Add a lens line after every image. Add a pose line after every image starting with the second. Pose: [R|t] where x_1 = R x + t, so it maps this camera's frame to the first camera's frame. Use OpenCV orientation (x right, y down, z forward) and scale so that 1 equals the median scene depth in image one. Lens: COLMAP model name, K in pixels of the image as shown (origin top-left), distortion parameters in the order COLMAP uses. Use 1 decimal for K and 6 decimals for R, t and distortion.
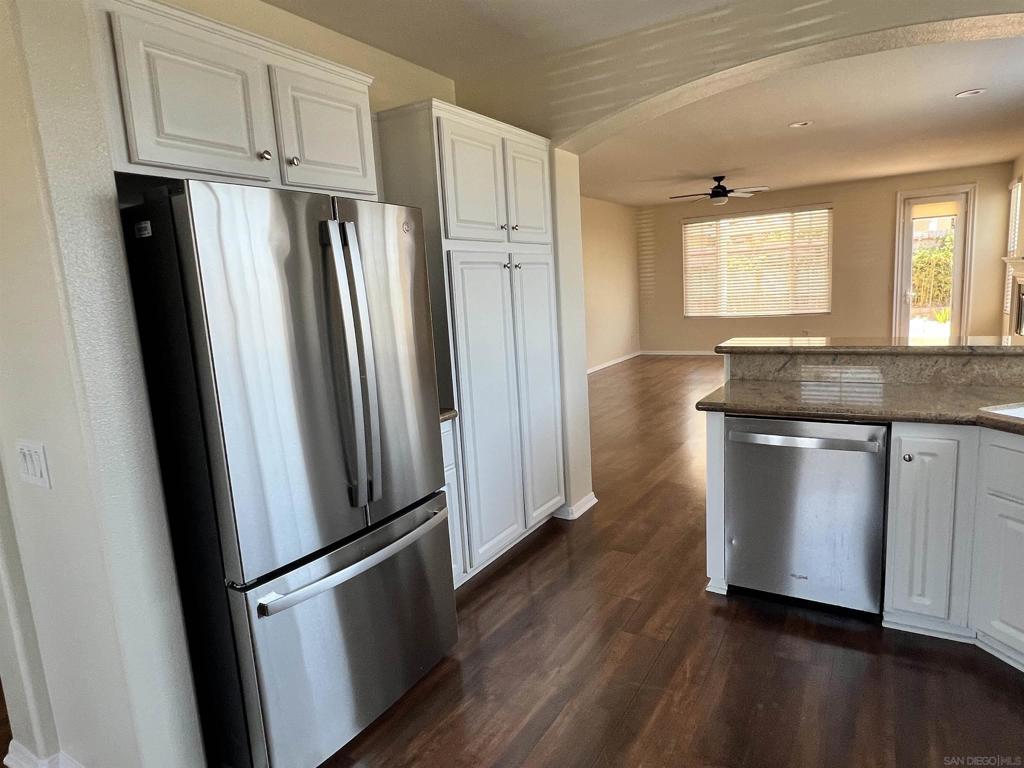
lens RADIAL K [[604.7, 0, 512.0], [0, 604.7, 384.0], [0, 0, 1]] dist [-0.001784, 0.000746]
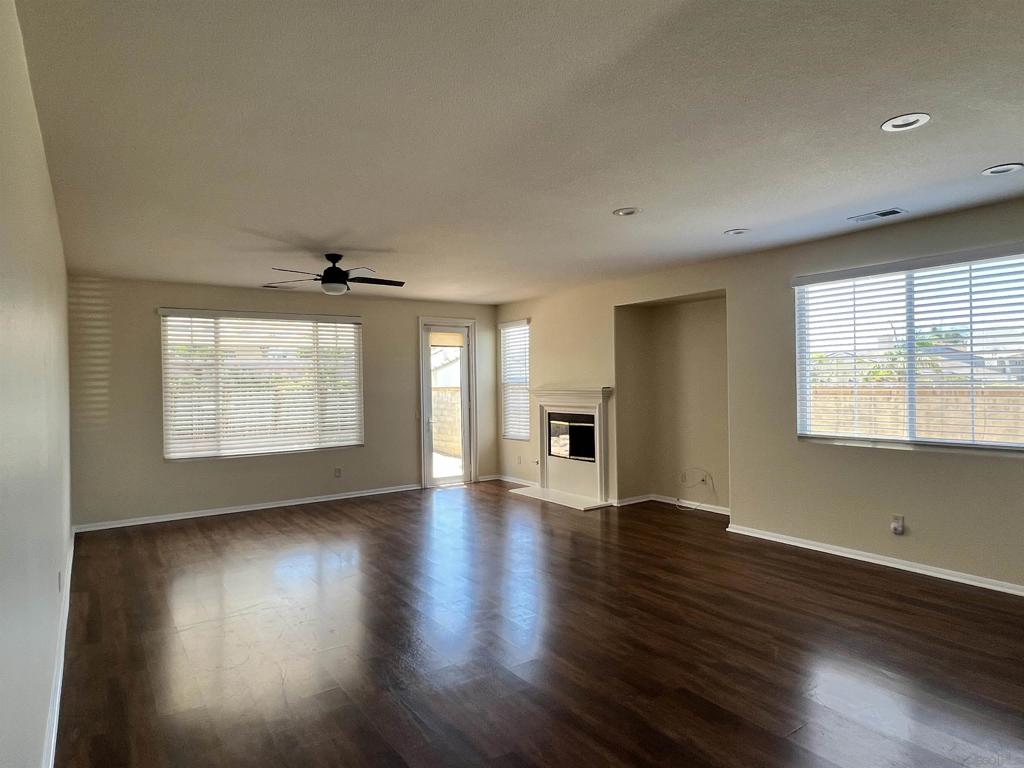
lens RADIAL K [[604.7, 0, 512.0], [0, 604.7, 384.0], [0, 0, 1]] dist [-0.001784, 0.000746]
pose [[0.383790, 0.048134, 0.922165, -0.184255], [0.142698, 0.983553, -0.110727, -0.086179], [-0.912328, 0.174087, 0.370609, 0.532910]]
